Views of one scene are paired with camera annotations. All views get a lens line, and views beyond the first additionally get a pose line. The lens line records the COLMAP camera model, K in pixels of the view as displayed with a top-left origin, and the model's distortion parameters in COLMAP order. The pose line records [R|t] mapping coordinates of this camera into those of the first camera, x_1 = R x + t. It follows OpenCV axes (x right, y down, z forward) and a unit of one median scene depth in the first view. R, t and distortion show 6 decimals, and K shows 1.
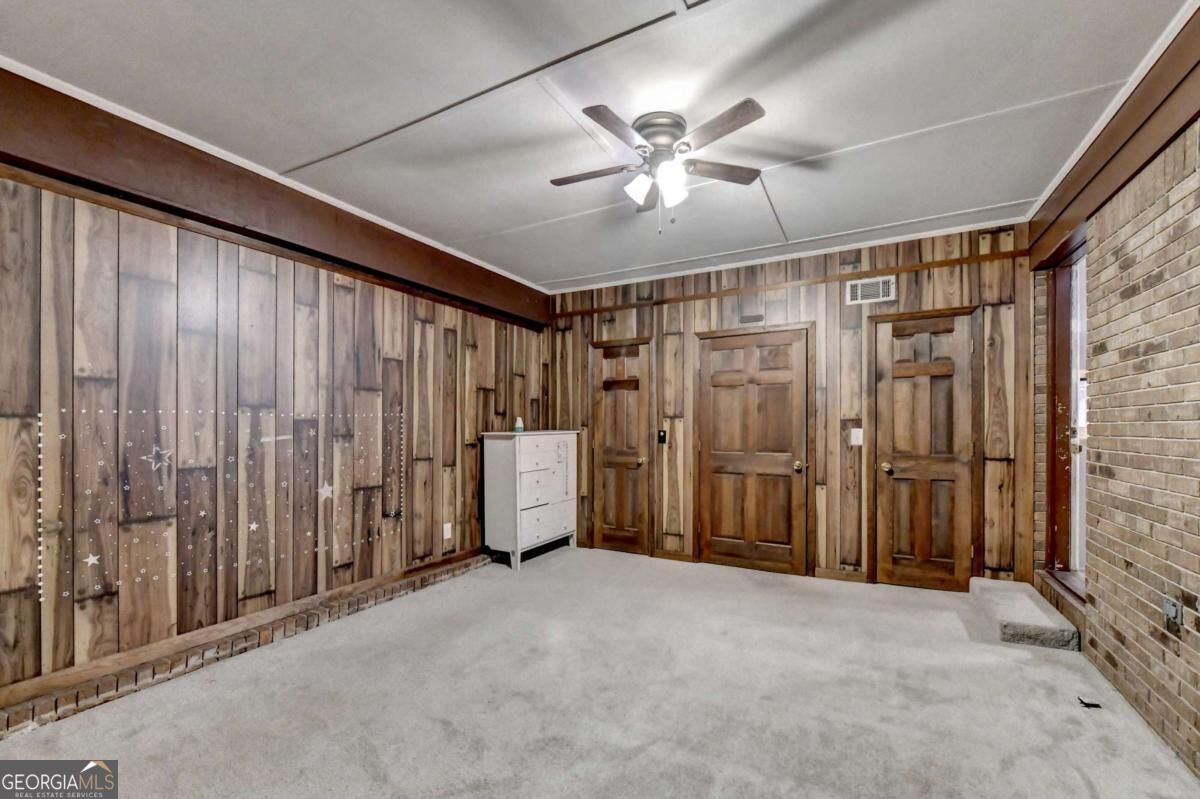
lens RADIAL K [[517.4, 0, 607.2], [0, 517.4, 406.4], [0, 0, 1]] dist [-0.003314, -0.001011]
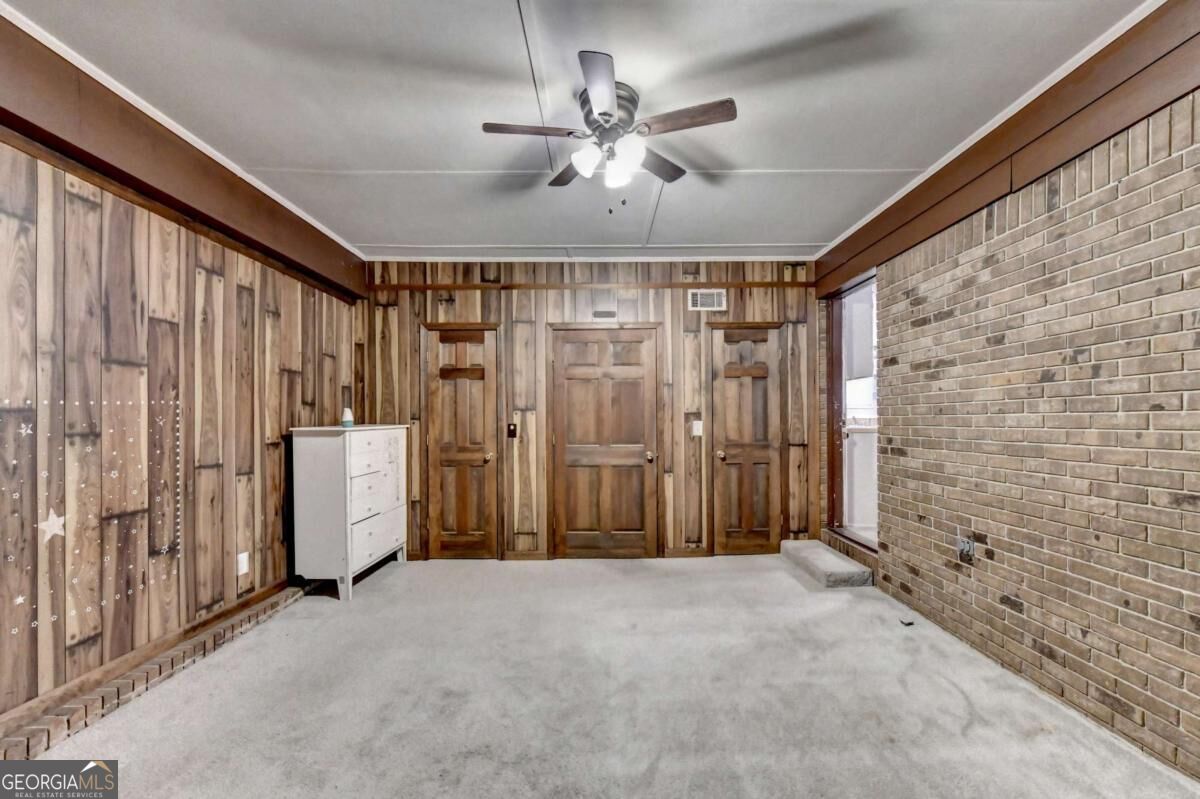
lens RADIAL K [[508.9, 0, 623.9], [0, 508.9, 402.5], [0, 0, 1]] dist [-0.004622, -0.000974]
pose [[0.867102, 0.014907, 0.497908, -0.214720], [-0.017094, 0.999854, -0.000167, 0.005496], [-0.497838, -0.008366, 0.867230, 0.121015]]
